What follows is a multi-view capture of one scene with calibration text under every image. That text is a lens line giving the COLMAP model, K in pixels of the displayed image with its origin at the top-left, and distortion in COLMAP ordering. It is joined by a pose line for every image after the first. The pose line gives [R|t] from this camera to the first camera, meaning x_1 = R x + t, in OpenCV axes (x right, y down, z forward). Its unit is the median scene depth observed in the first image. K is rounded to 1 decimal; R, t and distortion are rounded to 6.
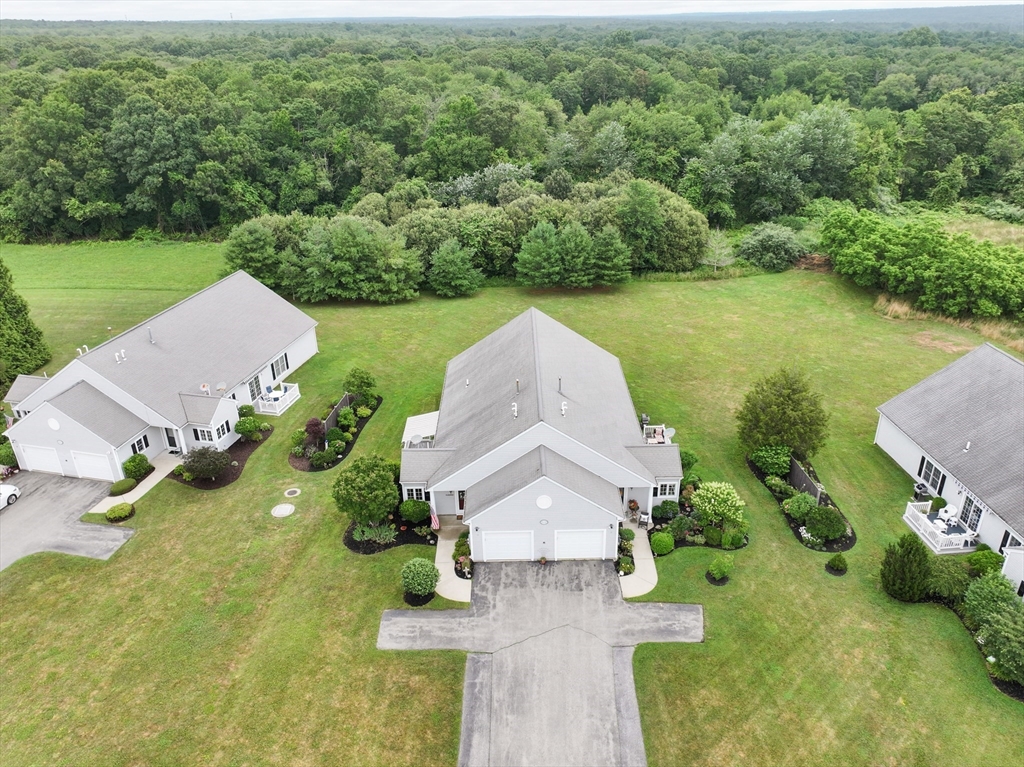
lens RADIAL K [[746.9, 0, 540.7], [0, 746.9, 383.3], [0, 0, 1]] dist [0.002642, 0.008652]
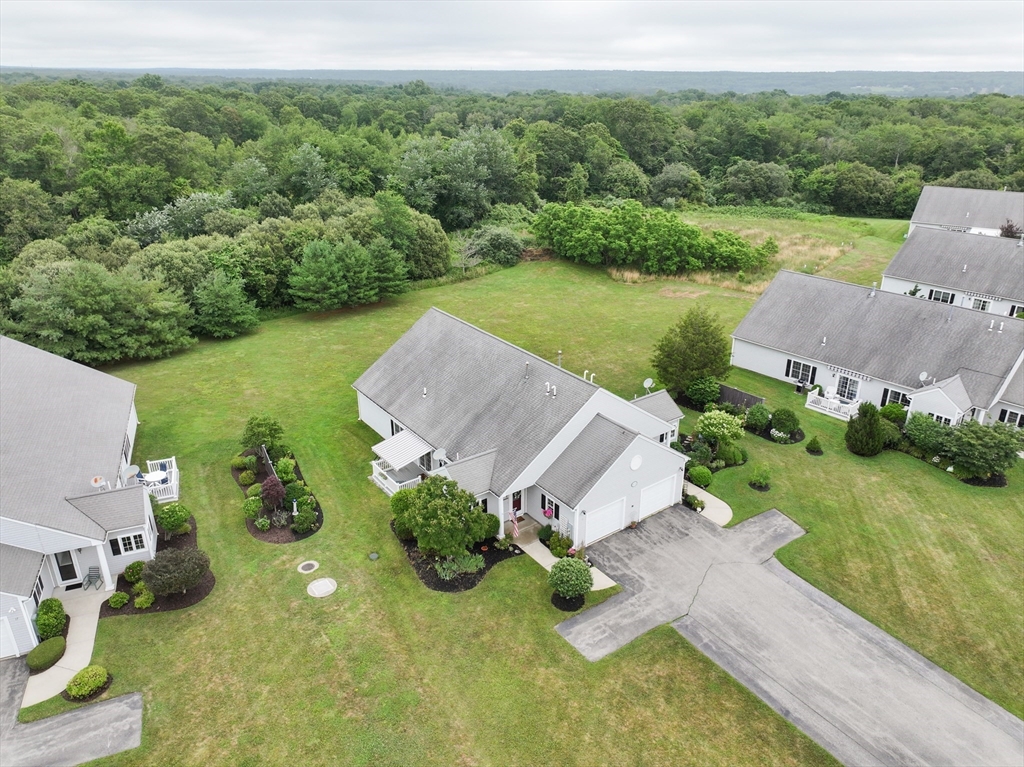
lens RADIAL K [[718.3, 0, 512.0], [0, 718.3, 383.5], [0, 0, 1]] dist [0.003314, 0.008496]
pose [[0.808165, -0.216074, 0.547888, -0.367741], [0.246646, 0.968933, 0.018308, -0.000221], [-0.534823, 0.120338, 0.836351, 0.164056]]
